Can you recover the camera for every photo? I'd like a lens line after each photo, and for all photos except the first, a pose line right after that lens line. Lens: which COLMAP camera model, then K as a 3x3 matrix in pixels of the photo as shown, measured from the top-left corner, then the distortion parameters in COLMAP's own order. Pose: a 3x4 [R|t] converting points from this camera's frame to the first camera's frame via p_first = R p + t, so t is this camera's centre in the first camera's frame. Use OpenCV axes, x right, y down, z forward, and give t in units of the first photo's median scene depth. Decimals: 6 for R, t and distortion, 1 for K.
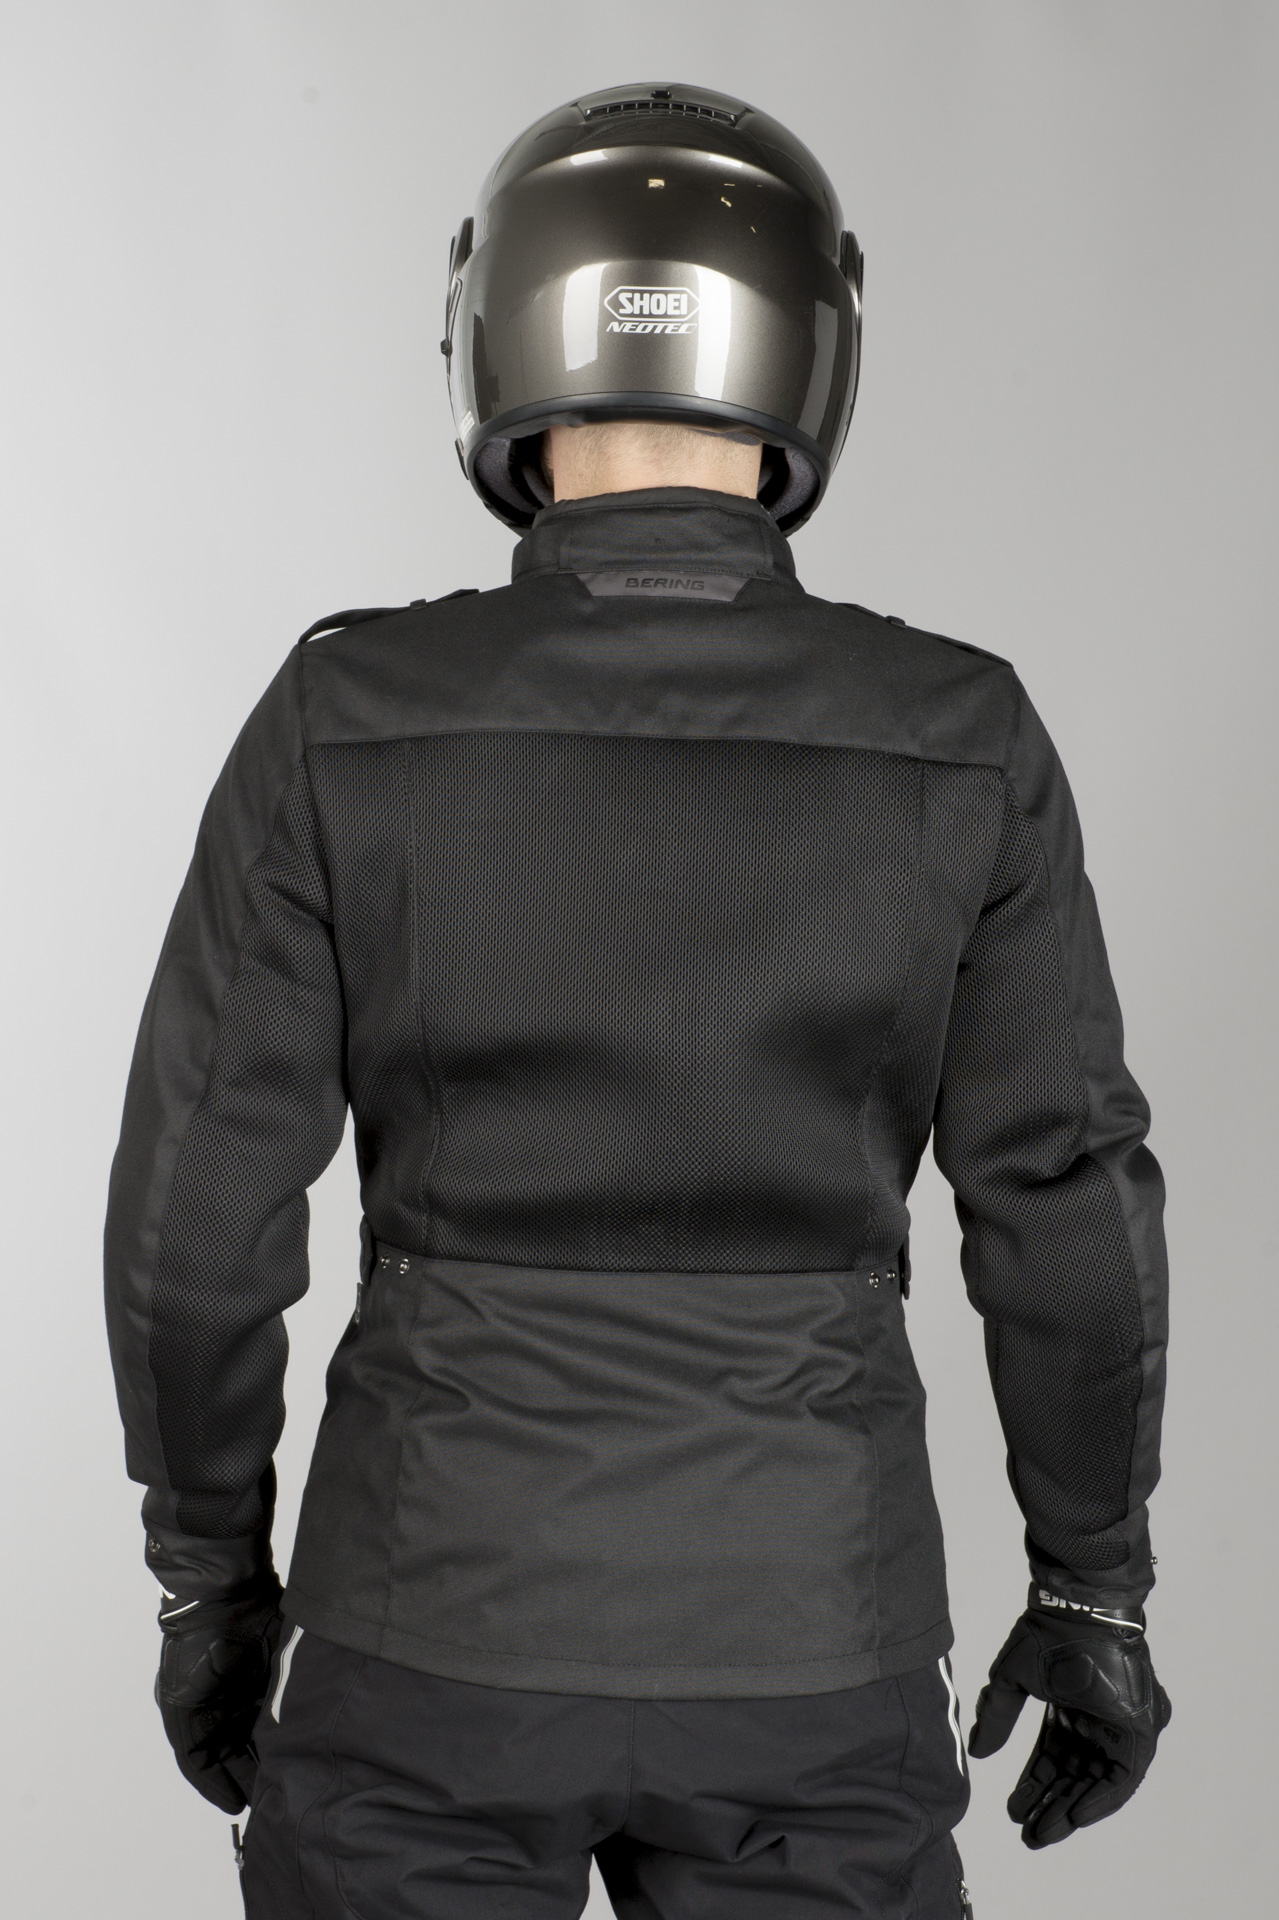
lens RADIAL K [[3843.3, 0, 639.5], [0, 3843.3, 962.5], [0, 0, 1]] dist [-0.127097, 0.000000]
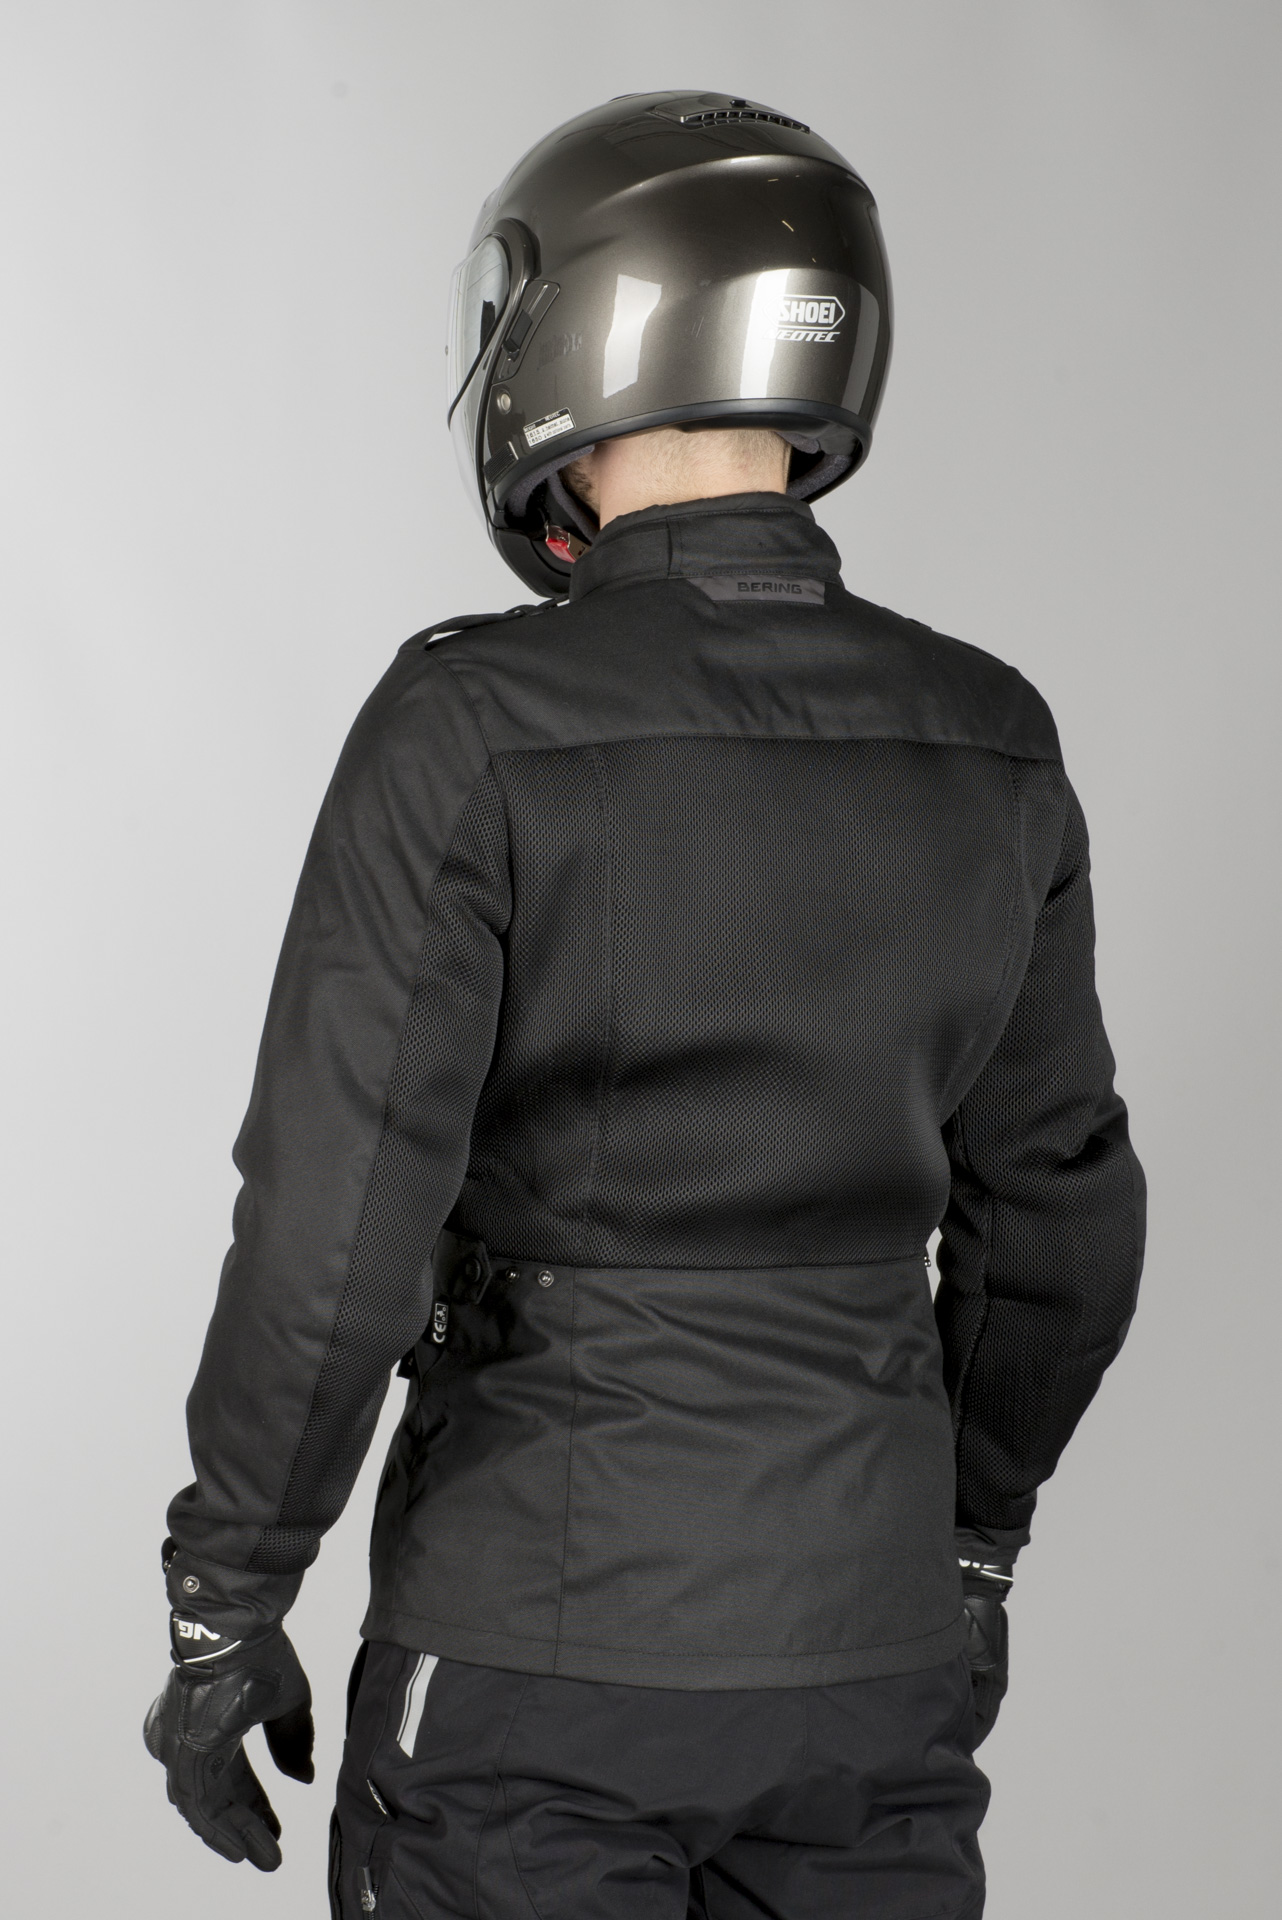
lens RADIAL K [[3796.2, 0, 640.5], [0, 3796.2, 958.4], [0, 0, 1]] dist [-0.100549, 0.000000]
pose [[0.935028, -0.039561, 0.352361, -0.385237], [0.039140, 0.999199, 0.008322, -0.010606], [-0.352408, 0.006010, 0.935827, 0.075516]]
